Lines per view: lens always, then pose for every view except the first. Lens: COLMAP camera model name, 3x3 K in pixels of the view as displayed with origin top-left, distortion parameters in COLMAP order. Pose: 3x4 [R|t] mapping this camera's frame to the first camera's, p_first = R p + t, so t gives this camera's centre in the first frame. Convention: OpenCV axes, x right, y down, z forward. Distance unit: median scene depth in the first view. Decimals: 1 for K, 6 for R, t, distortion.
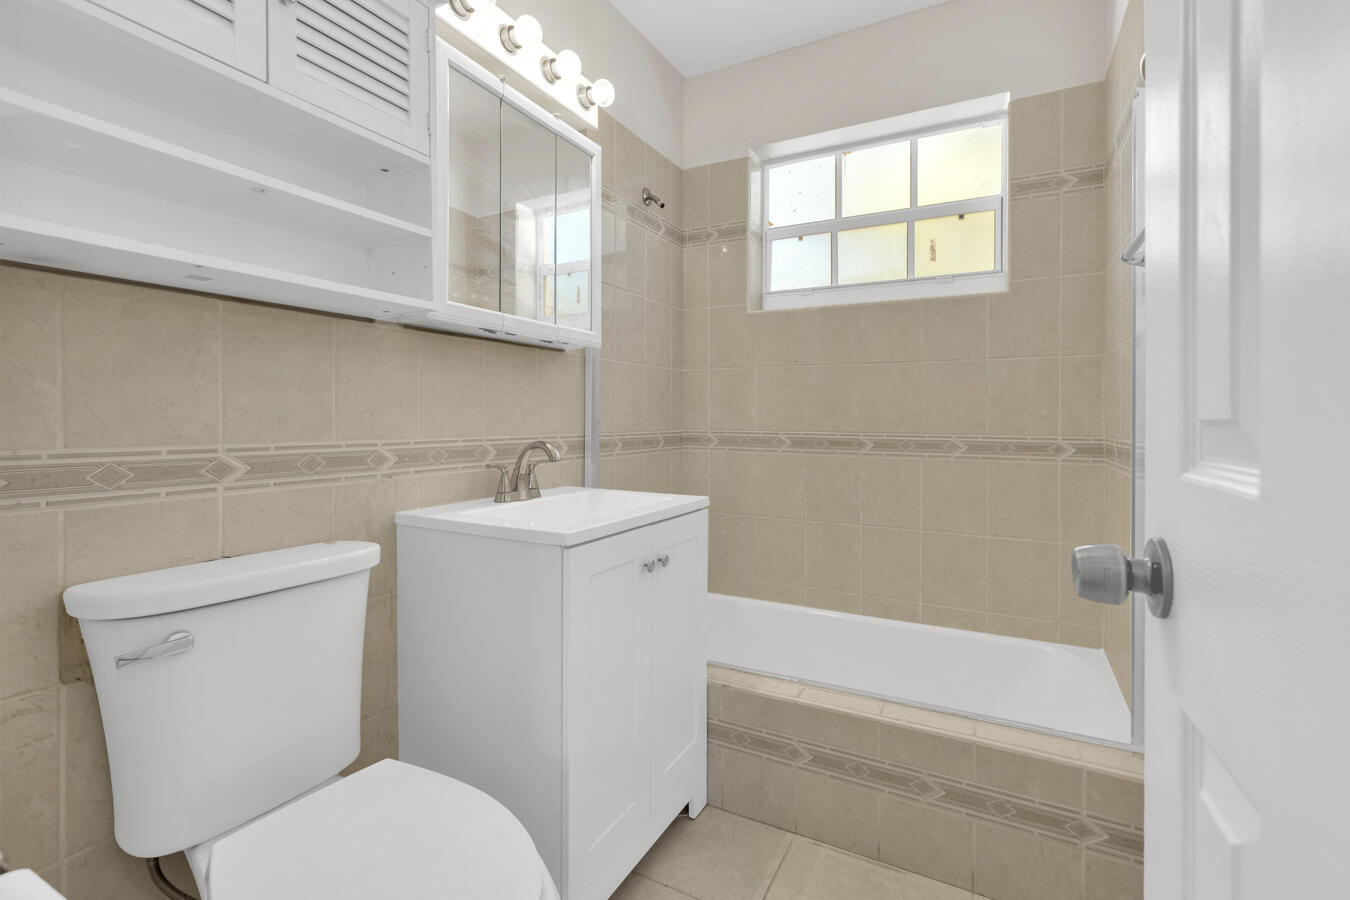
lens RADIAL K [[611.4, 0, 676.9], [0, 611.4, 446.6], [0, 0, 1]] dist [-0.000434, -0.000762]
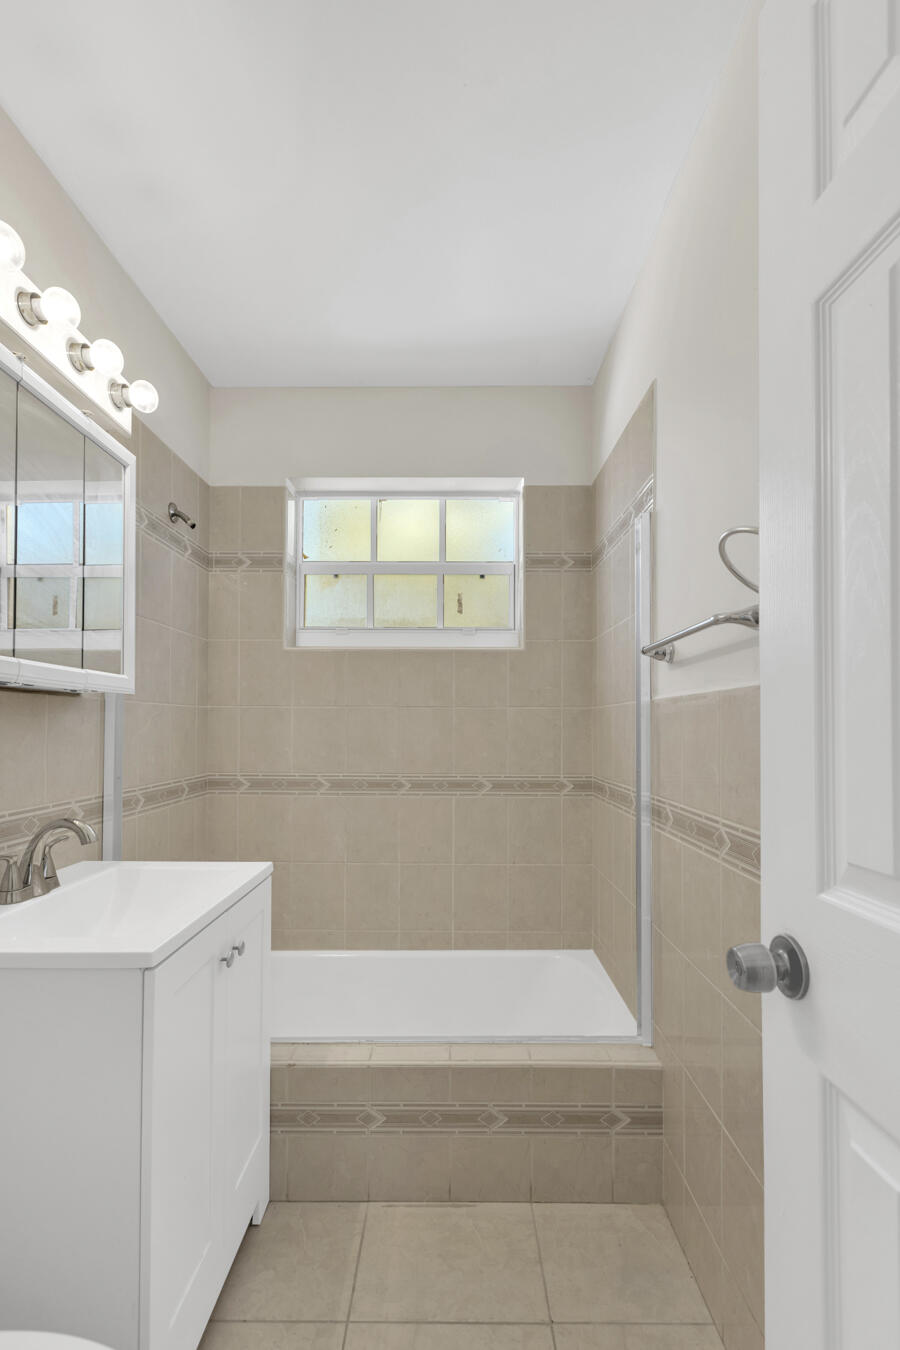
lens RADIAL K [[618.8, 0, 449.6], [0, 618.8, 741.1], [0, 0, 1]] dist [0.002747, 0.000313]
pose [[0.883530, -0.007517, 0.468314, -0.128905], [0.015824, 0.999779, -0.013806, -0.072014], [-0.468107, 0.019608, 0.883454, 0.048493]]
